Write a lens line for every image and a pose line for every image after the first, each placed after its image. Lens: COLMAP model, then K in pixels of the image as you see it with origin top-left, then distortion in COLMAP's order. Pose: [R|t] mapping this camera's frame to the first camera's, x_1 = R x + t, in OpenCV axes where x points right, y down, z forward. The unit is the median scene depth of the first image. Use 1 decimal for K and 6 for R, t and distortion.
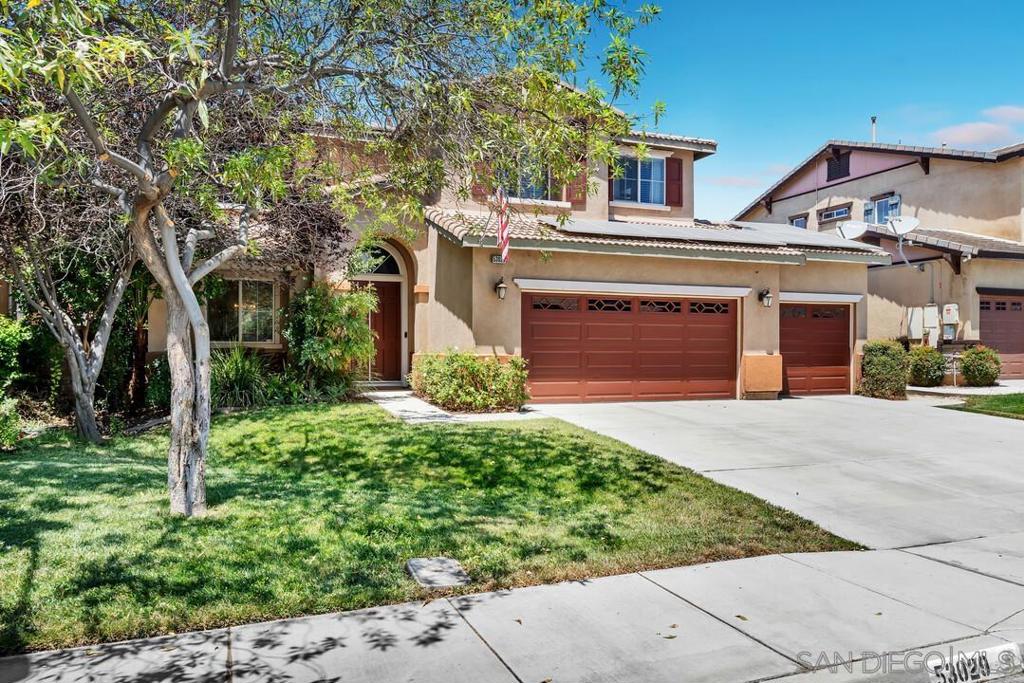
lens RADIAL K [[727.0, 0, 516.4], [0, 727.0, 346.5], [0, 0, 1]] dist [0.007418, 0.004525]
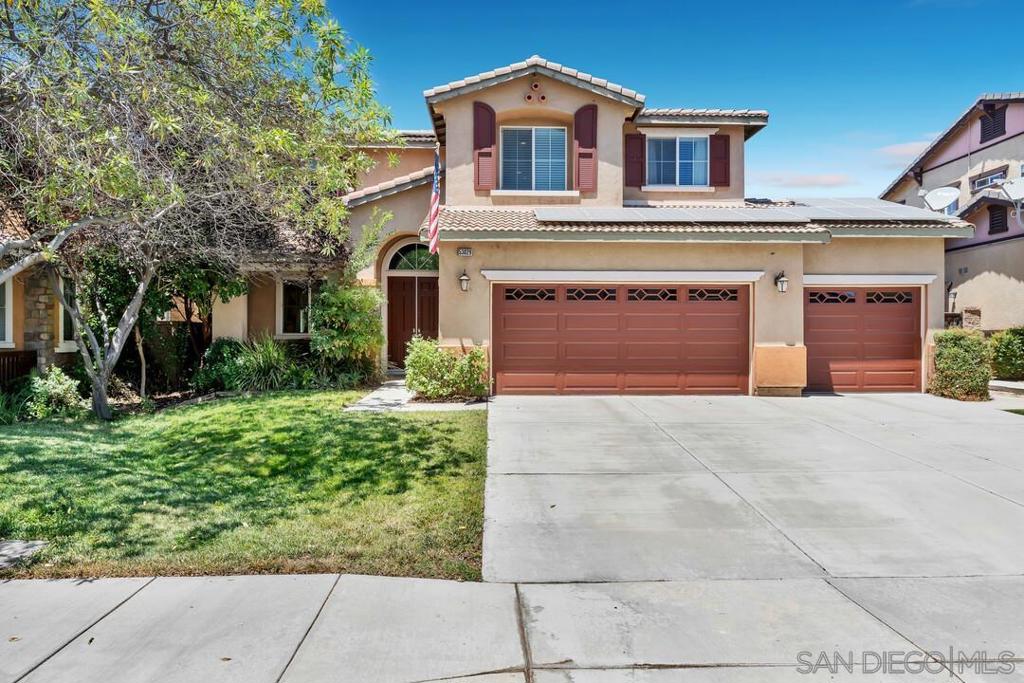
lens RADIAL K [[676.4, 0, 514.0], [0, 676.4, 340.0], [0, 0, 1]] dist [0.003478, 0.000642]
pose [[0.941987, -0.001859, -0.335645, 0.299621], [0.003257, 0.999988, 0.003602, -0.000115], [0.335634, -0.004486, 0.941982, 0.107983]]
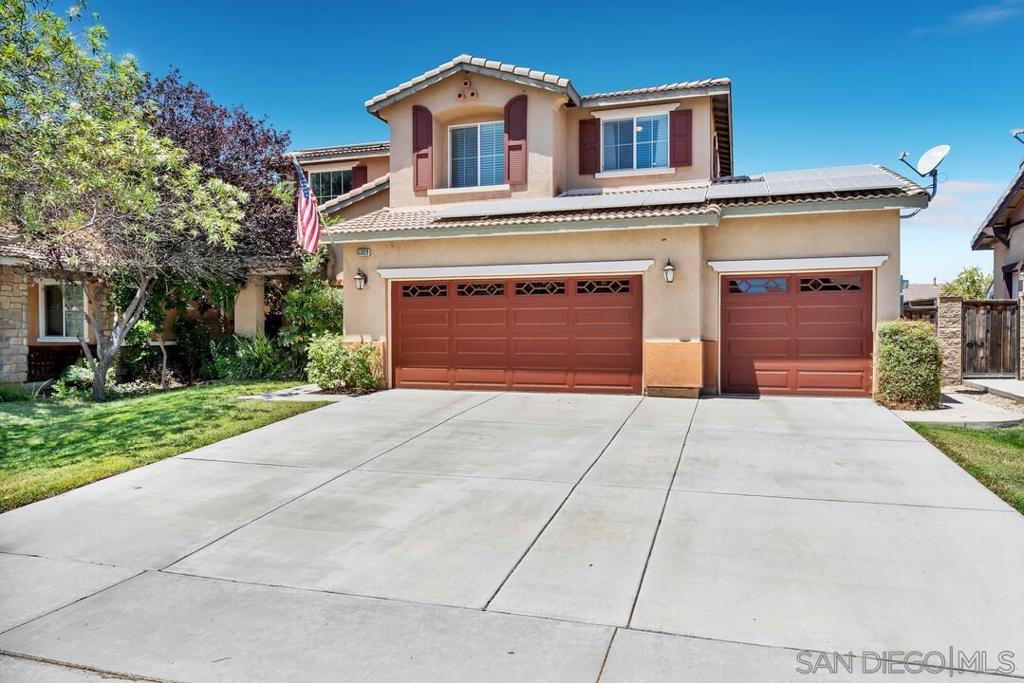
lens RADIAL K [[676.4, 0, 514.7], [0, 676.4, 335.4], [0, 0, 1]] dist [0.003478, 0.000642]
pose [[0.778138, -0.002678, -0.628088, 0.649513], [0.006066, 0.999976, 0.003252, 0.000703], [0.628064, -0.006340, 0.778136, 0.302250]]
